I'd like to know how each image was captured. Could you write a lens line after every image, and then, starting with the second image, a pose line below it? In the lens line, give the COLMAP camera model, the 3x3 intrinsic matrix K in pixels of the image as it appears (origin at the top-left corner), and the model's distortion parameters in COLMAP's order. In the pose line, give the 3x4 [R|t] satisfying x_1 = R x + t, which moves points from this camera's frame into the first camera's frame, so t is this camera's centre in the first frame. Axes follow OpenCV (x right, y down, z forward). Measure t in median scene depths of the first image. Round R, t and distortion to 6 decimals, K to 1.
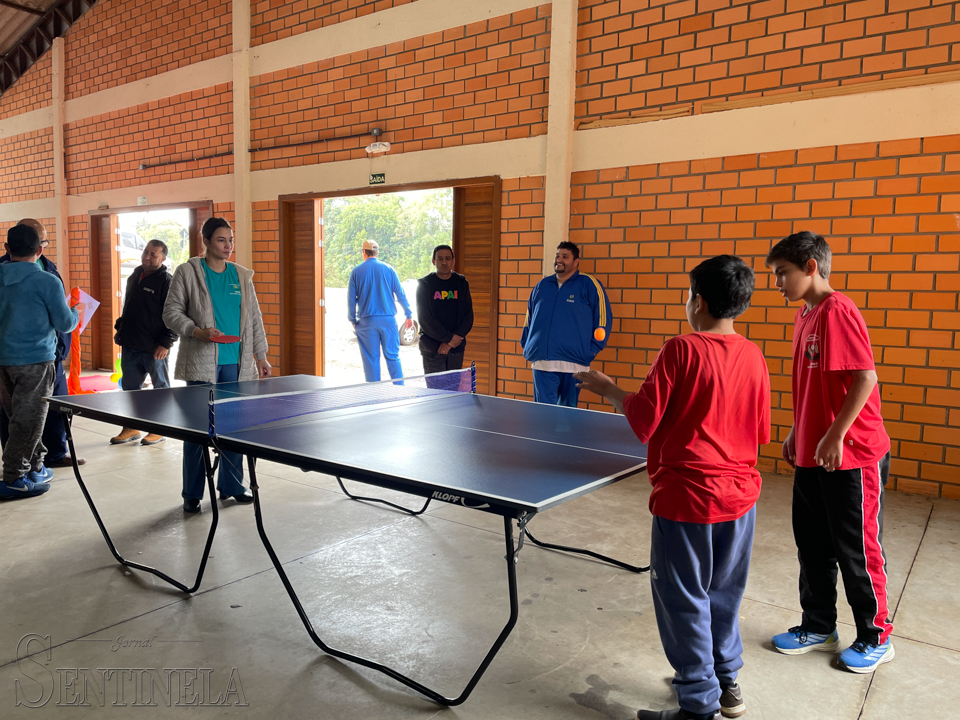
lens RADIAL K [[743.9, 0, 485.0], [0, 743.9, 358.6], [0, 0, 1]] dist [0.108021, -0.112184]
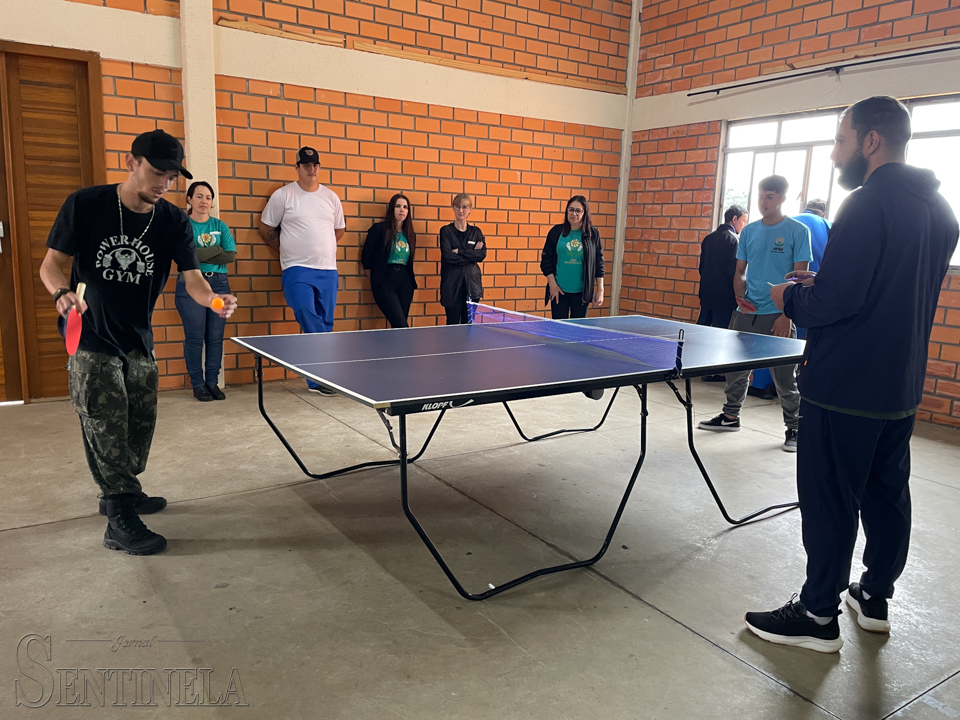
lens RADIAL K [[743.9, 0, 485.0], [0, 743.9, 358.6], [0, 0, 1]] dist [0.108021, -0.112184]
pose [[0.359509, -0.160591, 0.919219, -0.629581], [0.064809, 0.986998, 0.147085, -0.035697], [-0.930888, 0.006696, 0.365243, 0.401871]]
